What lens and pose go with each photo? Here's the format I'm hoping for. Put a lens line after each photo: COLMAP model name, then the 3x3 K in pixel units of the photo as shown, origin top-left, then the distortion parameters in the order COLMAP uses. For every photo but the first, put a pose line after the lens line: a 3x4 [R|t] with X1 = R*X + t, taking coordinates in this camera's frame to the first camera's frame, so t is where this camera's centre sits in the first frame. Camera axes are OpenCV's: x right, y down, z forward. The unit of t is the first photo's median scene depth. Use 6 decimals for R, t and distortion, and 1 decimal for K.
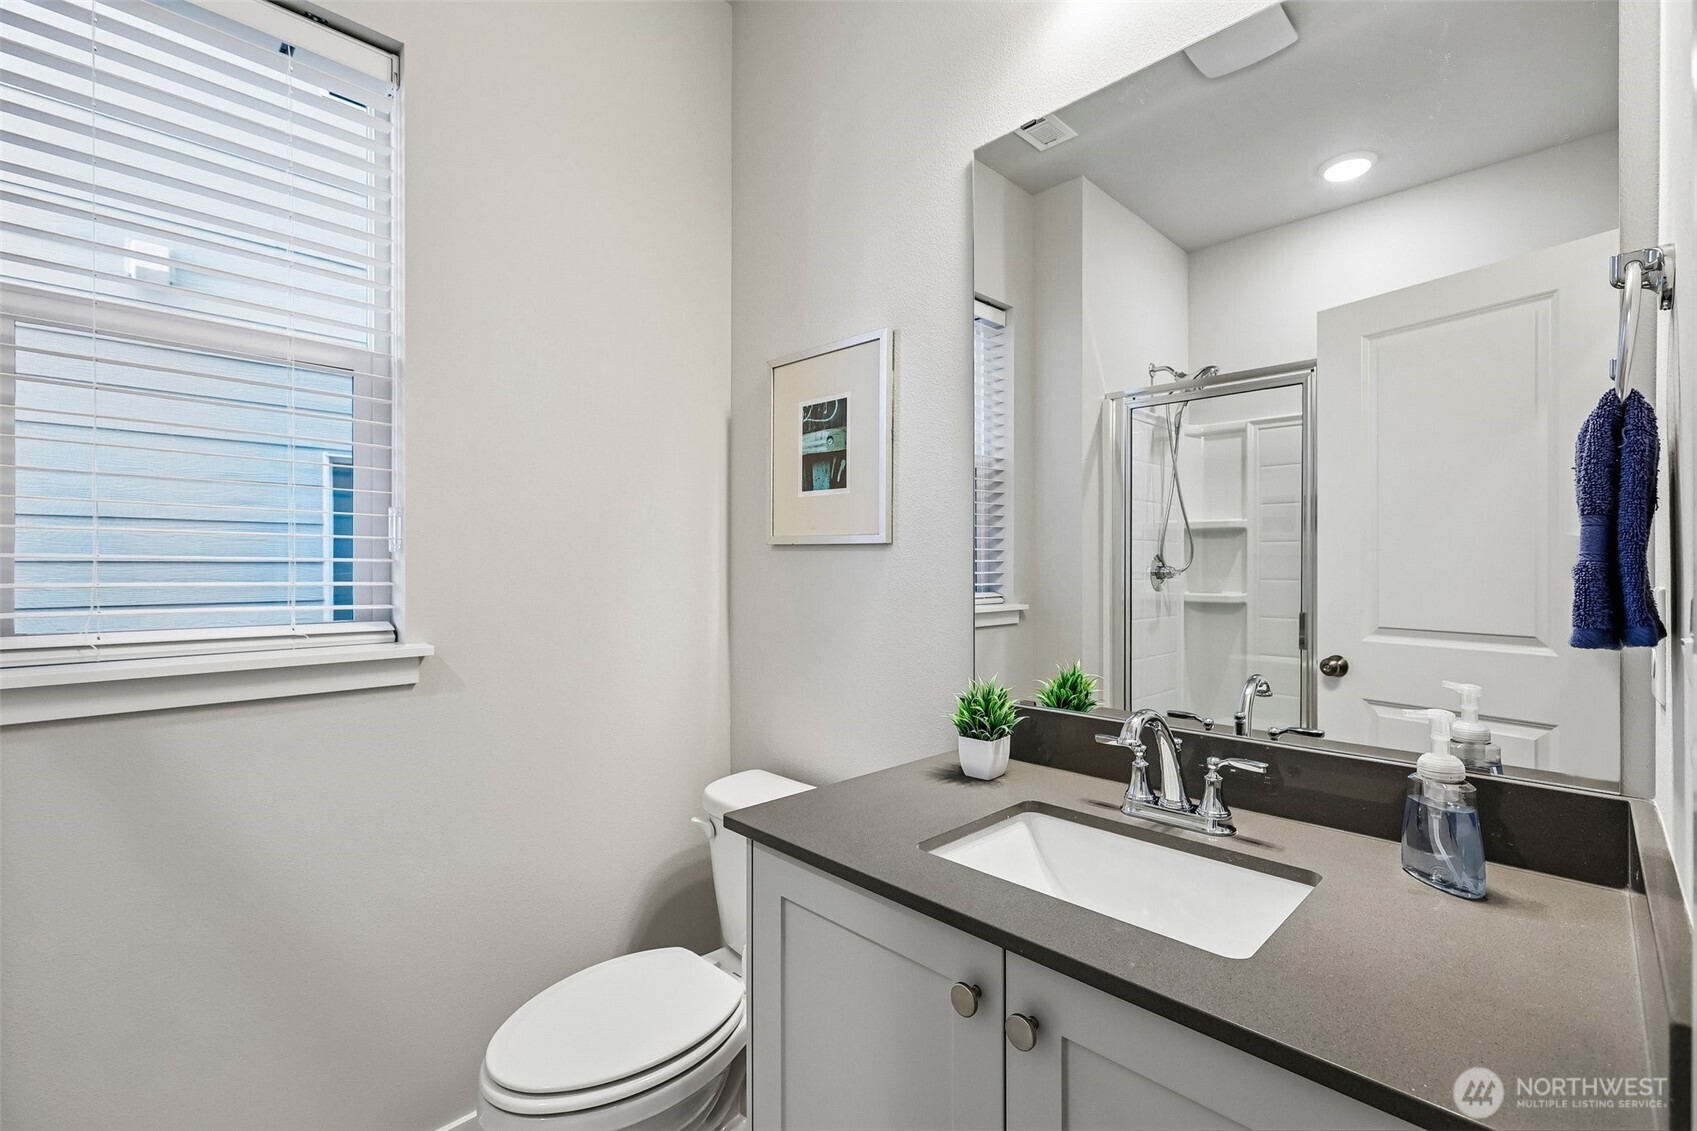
lens RADIAL K [[721.1, 0, 848.5], [0, 721.1, 567.7], [0, 0, 1]] dist [-0.000782, -0.000068]
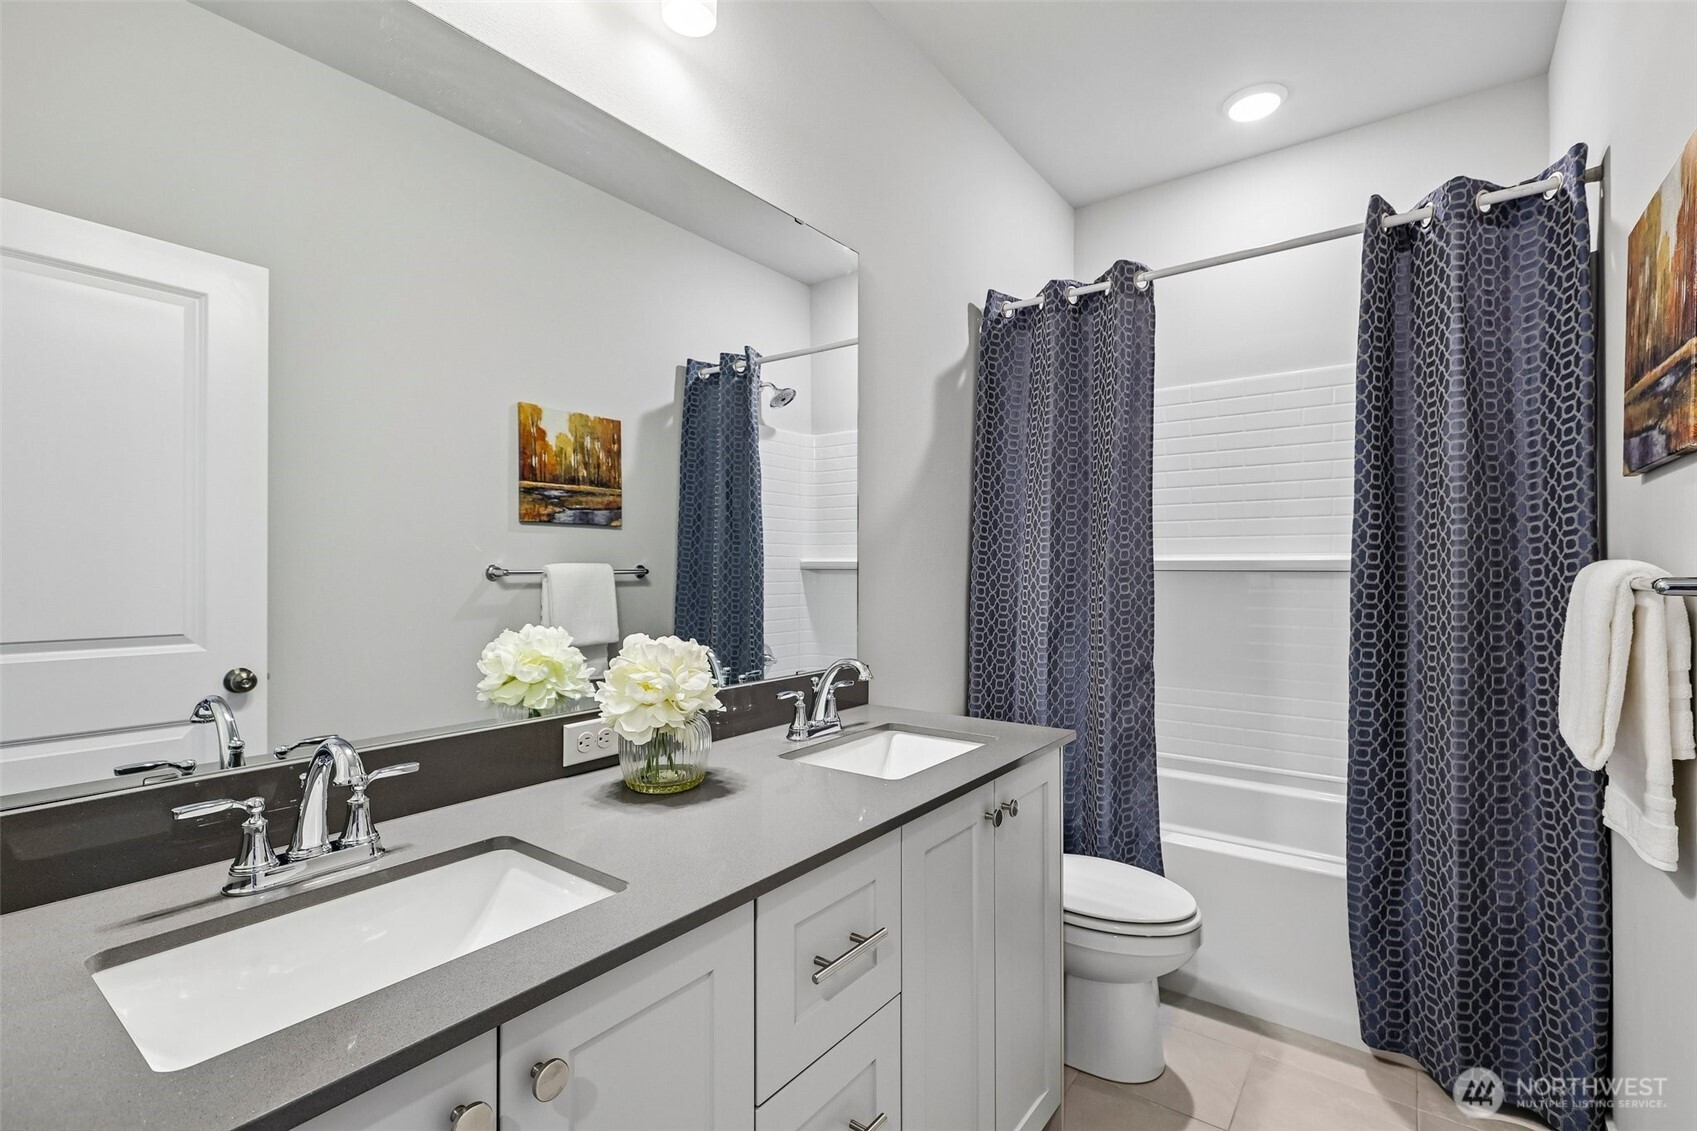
lens RADIAL K [[766.2, 0, 847.7], [0, 766.2, 568.5], [0, 0, 1]] dist [0.001630, 0.000116]
pose [[-0.160256, -0.002052, 0.987073, -0.519658], [-0.001938, 0.999997, 0.001764, 0.003192], [-0.987074, -0.001630, -0.160259, 0.548815]]
